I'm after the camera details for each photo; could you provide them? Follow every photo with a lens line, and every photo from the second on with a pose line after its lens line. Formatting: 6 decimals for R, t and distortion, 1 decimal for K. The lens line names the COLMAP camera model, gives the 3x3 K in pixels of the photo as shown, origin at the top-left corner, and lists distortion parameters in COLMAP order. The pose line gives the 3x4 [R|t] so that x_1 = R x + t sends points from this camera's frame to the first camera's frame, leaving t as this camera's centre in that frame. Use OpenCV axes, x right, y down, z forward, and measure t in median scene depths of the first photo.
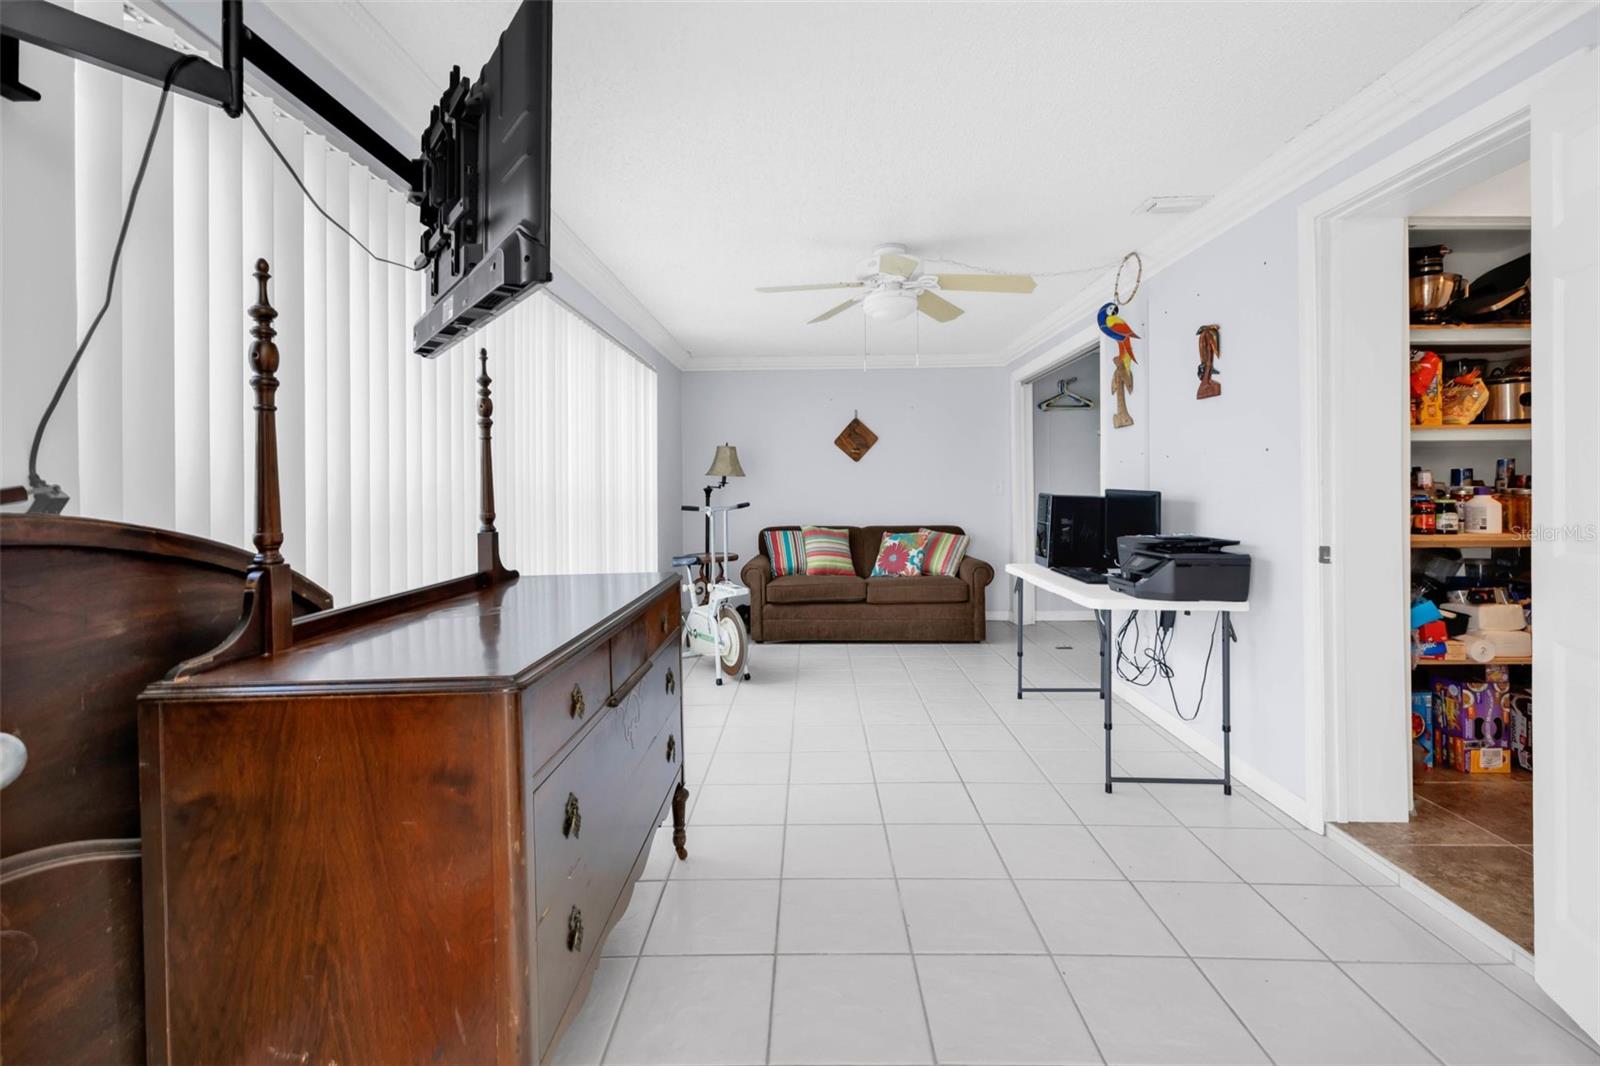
lens RADIAL K [[700.2, 0, 796.2], [0, 700.2, 483.9], [0, 0, 1]] dist [0.001641, 0.000275]
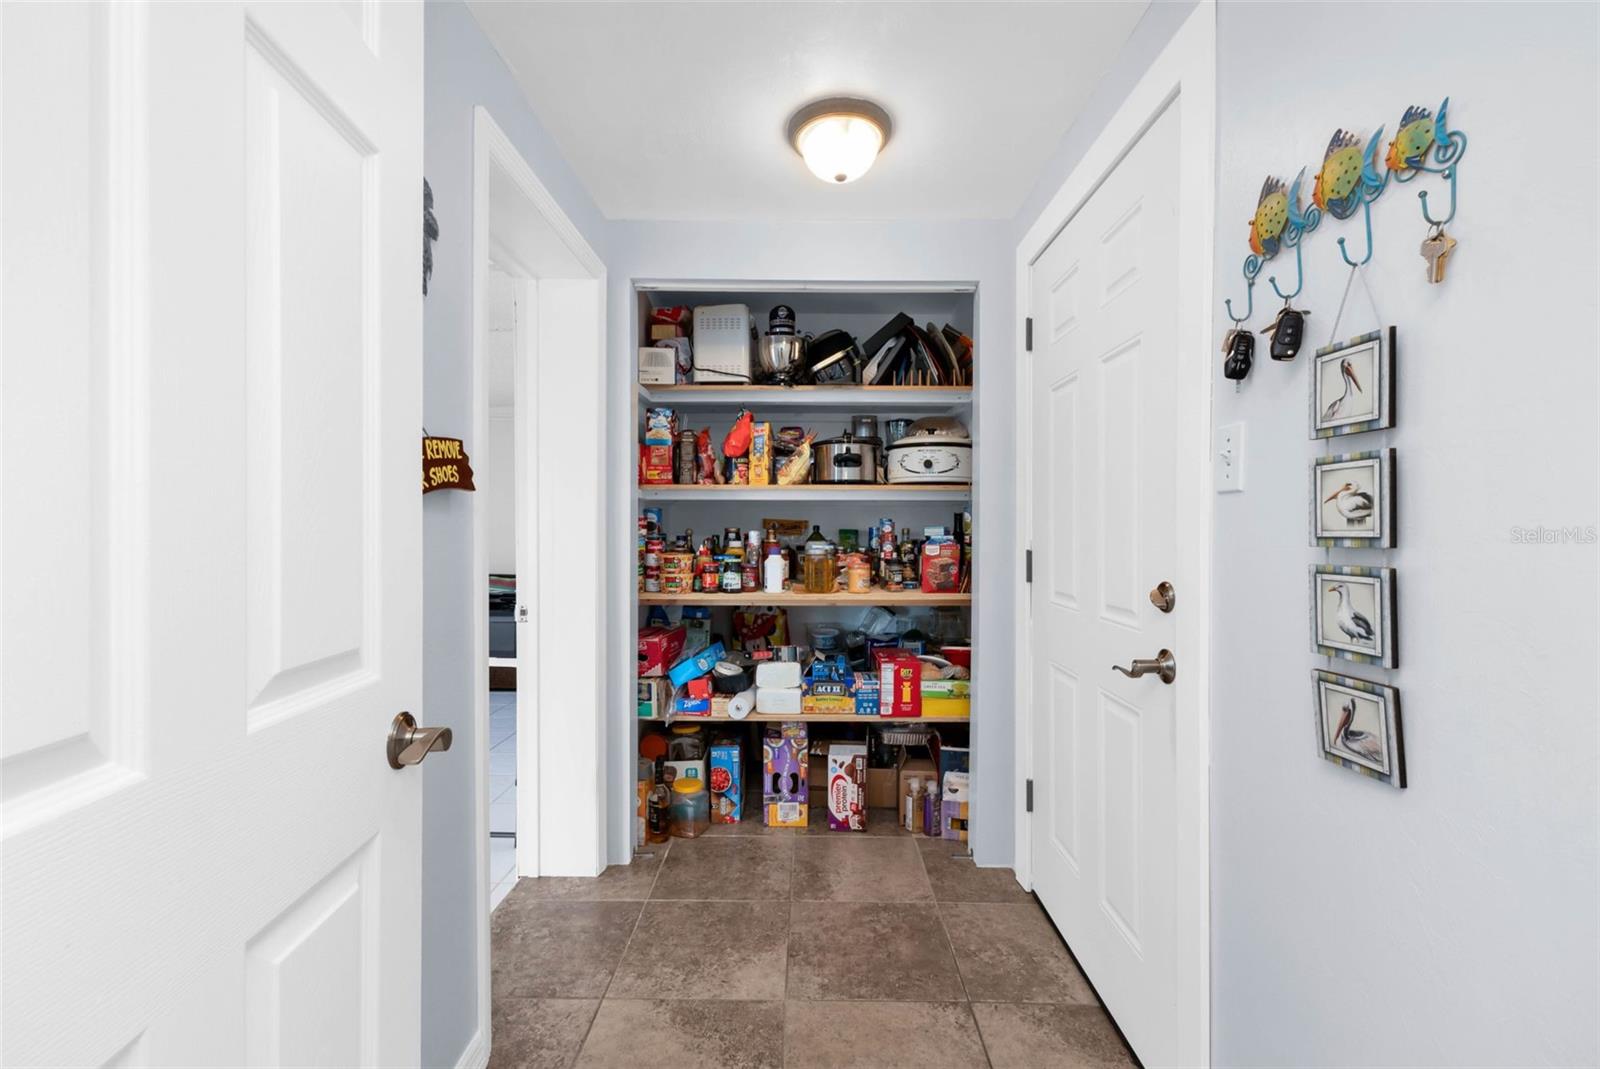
lens RADIAL K [[679.0, 0, 809.3], [0, 679.0, 534.7], [0, 0, 1]] dist [0.001186, 0.000083]
pose [[0.999975, 0.004173, -0.005629, 1.024897], [-0.004124, 0.999953, 0.008784, -0.021469], [0.005665, -0.008761, 0.999946, 0.015969]]
